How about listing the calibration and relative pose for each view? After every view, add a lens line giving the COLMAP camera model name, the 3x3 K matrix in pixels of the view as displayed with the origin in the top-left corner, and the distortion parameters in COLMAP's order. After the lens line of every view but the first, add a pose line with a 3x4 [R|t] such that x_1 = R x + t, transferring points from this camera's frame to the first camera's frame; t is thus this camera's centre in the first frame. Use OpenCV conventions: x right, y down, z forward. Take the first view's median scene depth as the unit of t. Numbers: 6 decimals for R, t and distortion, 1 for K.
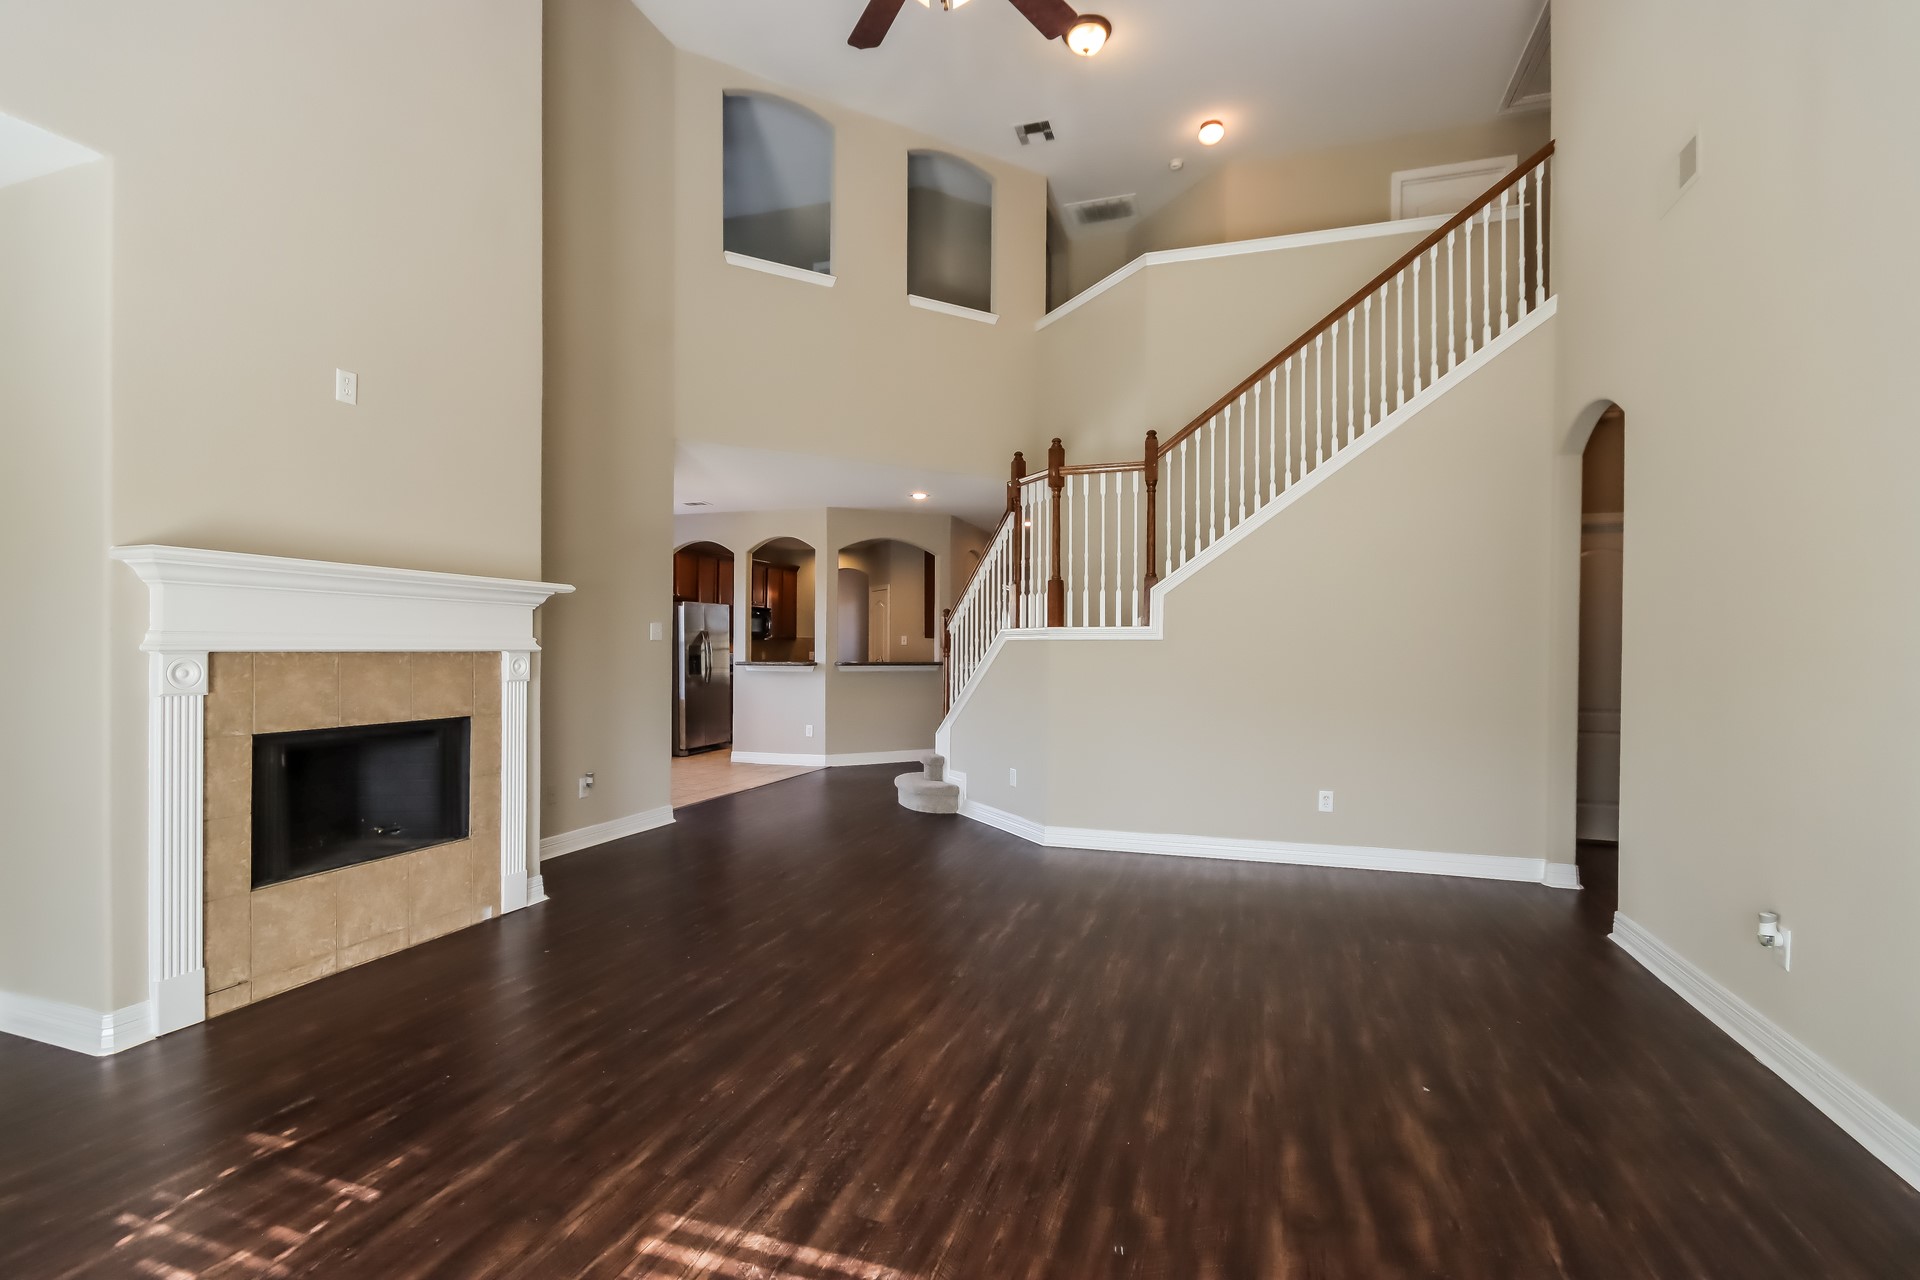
lens RADIAL K [[888.8, 0, 964.2], [0, 888.8, 646.3], [0, 0, 1]] dist [0.011564, -0.010317]
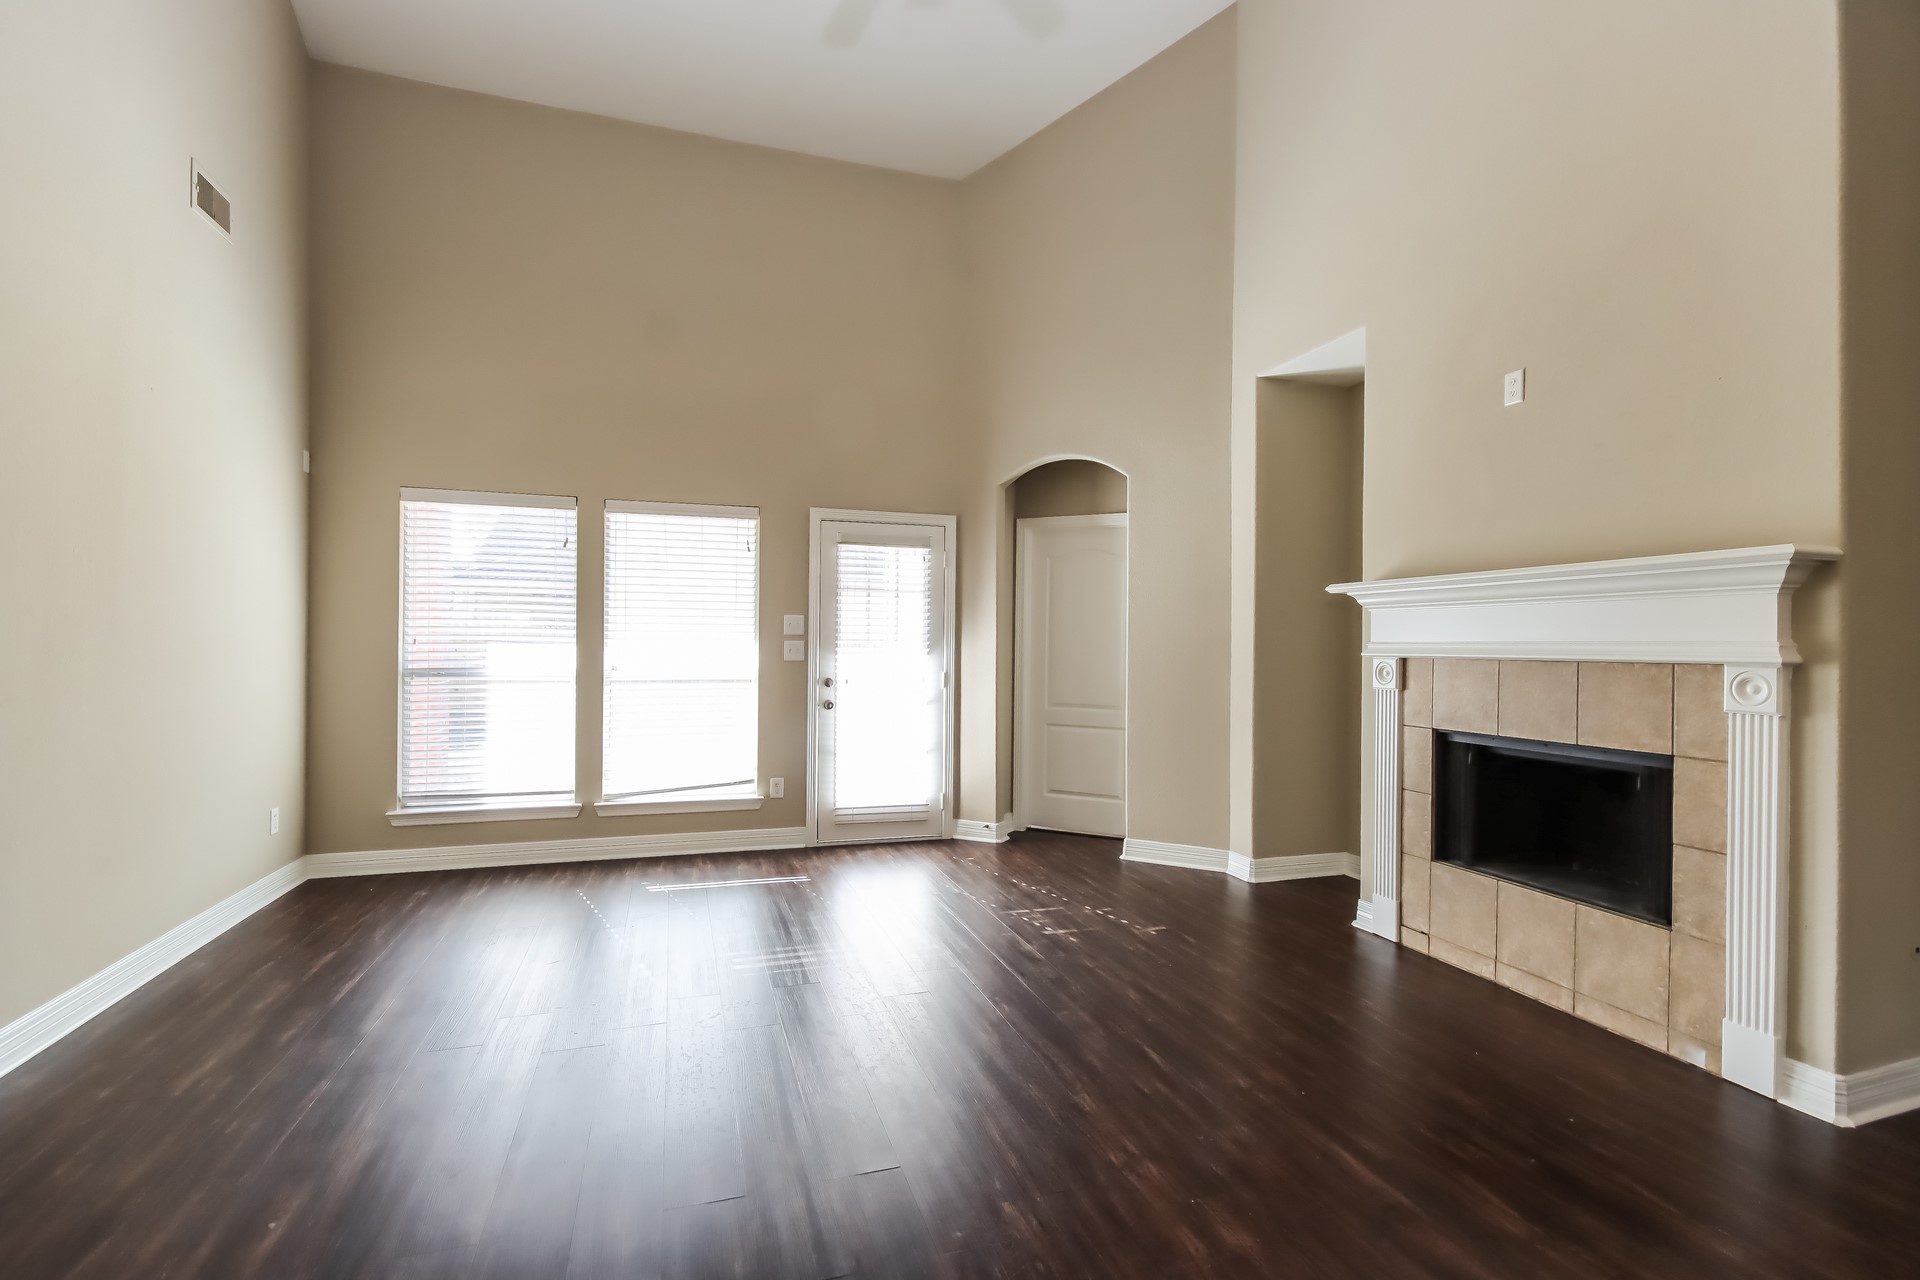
lens RADIAL K [[888.8, 0, 971.9], [0, 888.8, 637.7], [0, 0, 1]] dist [0.011564, -0.010317]
pose [[-0.803595, -0.027374, -0.594547, 0.347944], [-0.023211, 0.999623, -0.014653, 0.010423], [0.594724, 0.002024, -0.803927, 1.388441]]
